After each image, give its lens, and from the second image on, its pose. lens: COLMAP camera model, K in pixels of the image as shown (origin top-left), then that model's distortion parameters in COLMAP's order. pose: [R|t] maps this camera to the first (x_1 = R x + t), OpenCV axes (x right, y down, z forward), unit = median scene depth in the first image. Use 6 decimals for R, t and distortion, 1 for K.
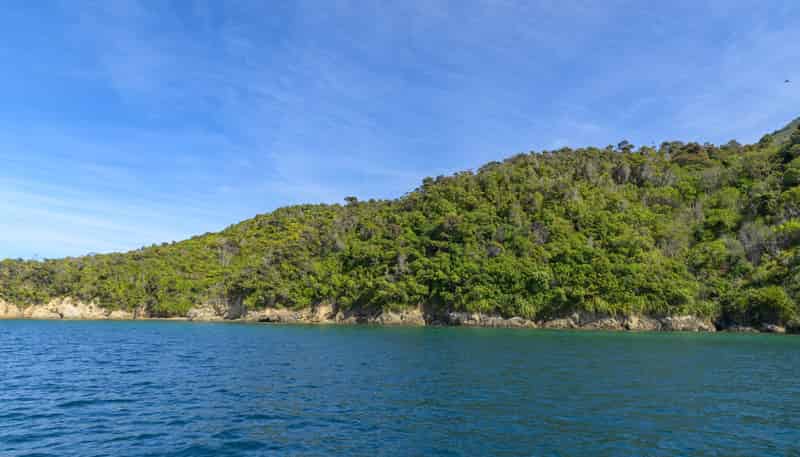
lens RADIAL K [[537.1, 0, 399.4], [0, 537.1, 231.9], [0, 0, 1]] dist [-0.001006, 0.003248]
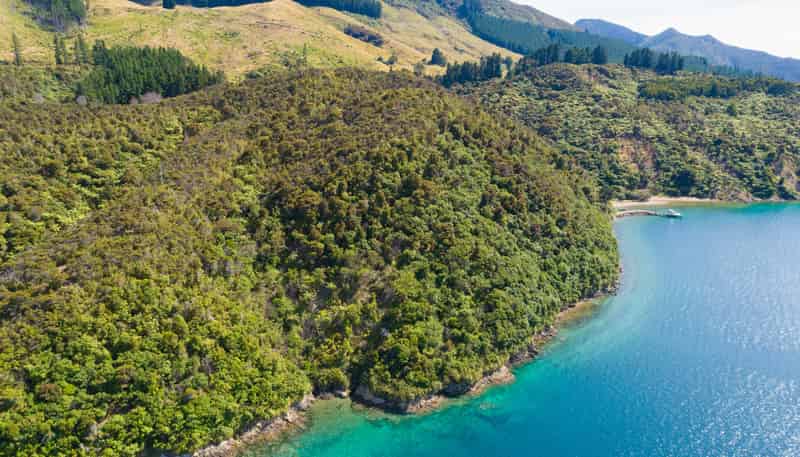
lens RADIAL K [[537.1, 0, 397.9], [0, 537.1, 230.6], [0, 0, 1]] dist [-0.001006, 0.003248]
pose [[0.377823, -0.241483, 0.893832, -0.639654], [-0.140359, 0.939293, 0.313095, -0.749872], [-0.915177, -0.243752, 0.320992, 0.189049]]
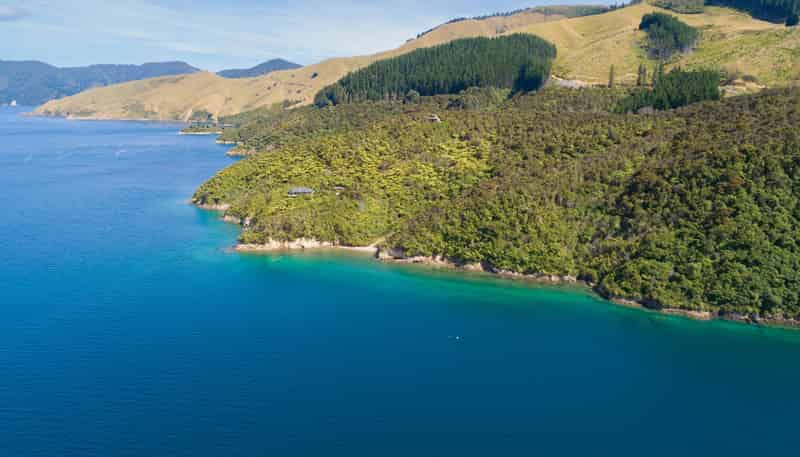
lens RADIAL K [[537.1, 0, 398.5], [0, 537.1, 229.1], [0, 0, 1]] dist [-0.001006, 0.003248]
pose [[0.995535, -0.018988, 0.092461, -0.595630], [-0.017308, 0.926229, 0.376564, -0.989443], [-0.092790, -0.376483, 0.921765, -1.356892]]
